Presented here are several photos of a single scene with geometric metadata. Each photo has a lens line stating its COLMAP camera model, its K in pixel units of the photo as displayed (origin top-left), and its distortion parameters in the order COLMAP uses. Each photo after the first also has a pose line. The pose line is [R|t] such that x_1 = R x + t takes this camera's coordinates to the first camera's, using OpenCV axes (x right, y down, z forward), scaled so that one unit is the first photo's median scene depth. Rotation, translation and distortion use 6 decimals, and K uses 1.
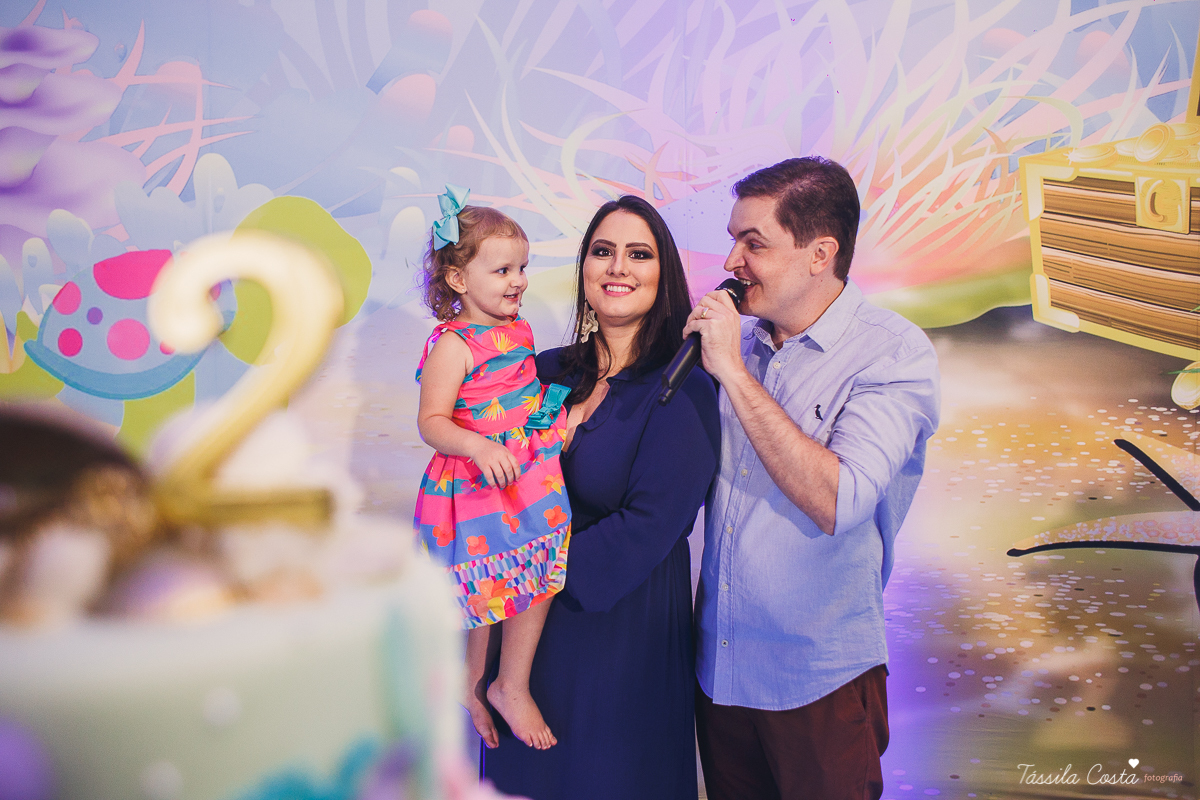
lens RADIAL K [[965.5, 0, 599.9], [0, 965.5, 403.3], [0, 0, 1]] dist [-0.102352, 0.136467]
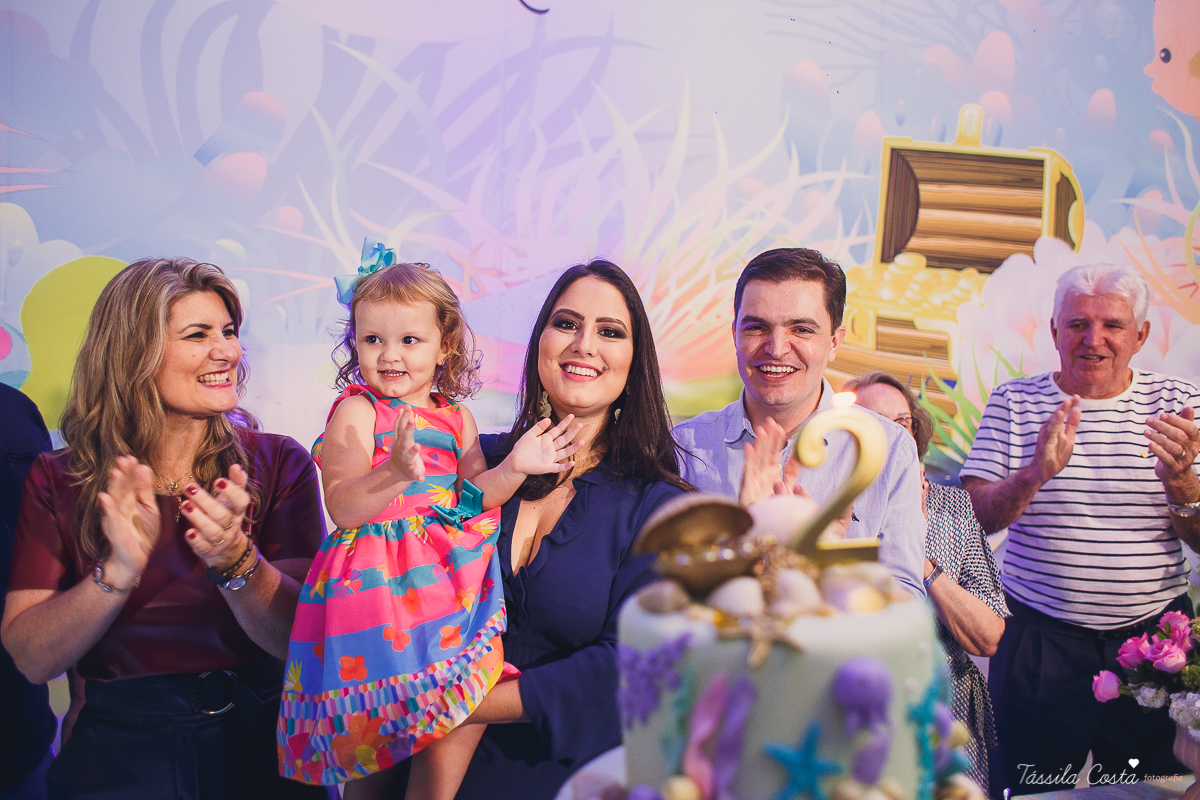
lens RADIAL K [[978.0, 0, 605.9], [0, 978.0, 411.9], [0, 0, 1]] dist [-0.111306, 0.156383]
pose [[0.925968, 0.035888, 0.375893, -0.223500], [-0.011969, 0.997763, -0.065776, -0.001346], [-0.377413, 0.056407, 0.924326, -0.095488]]
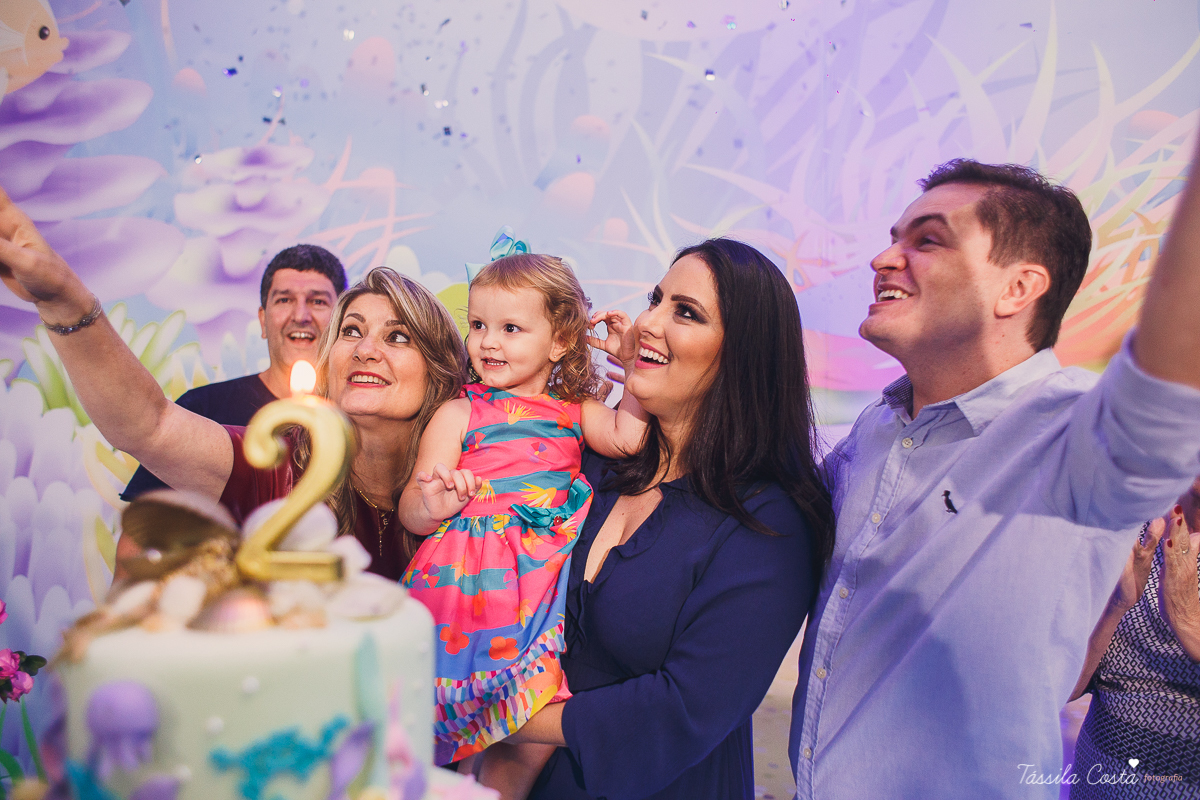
lens RADIAL K [[965.5, 0, 599.9], [0, 965.5, 403.3], [0, 0, 1]] dist [-0.102352, 0.136467]
pose [[0.979212, 0.015165, -0.202271, 0.063647], [-0.028341, 0.997648, -0.062406, -0.011062], [0.200849, 0.066841, 0.977339, -0.065146]]
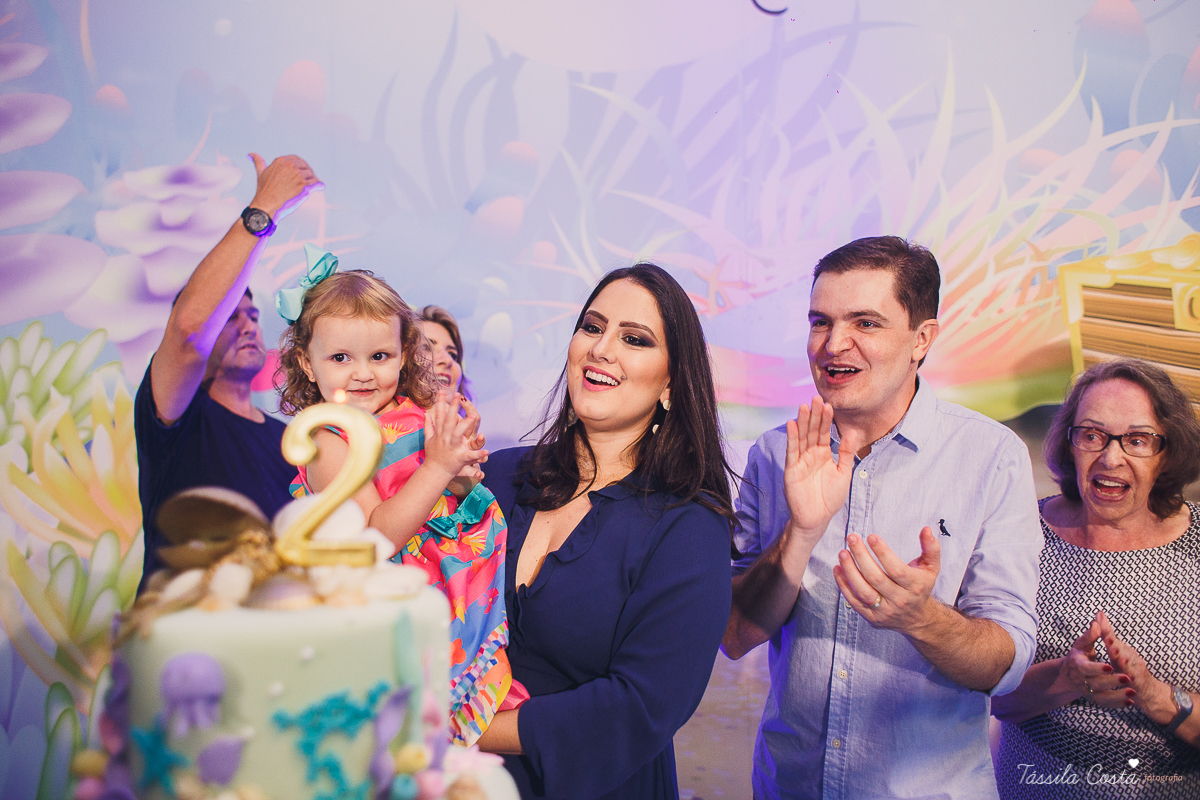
lens RADIAL K [[965.5, 0, 599.9], [0, 965.5, 403.3], [0, 0, 1]] dist [-0.102352, 0.136467]
pose [[0.993952, 0.006641, -0.109616, 0.046215], [-0.016174, 0.996137, -0.086305, -0.003430], [0.108620, 0.087556, 0.990220, -0.103645]]
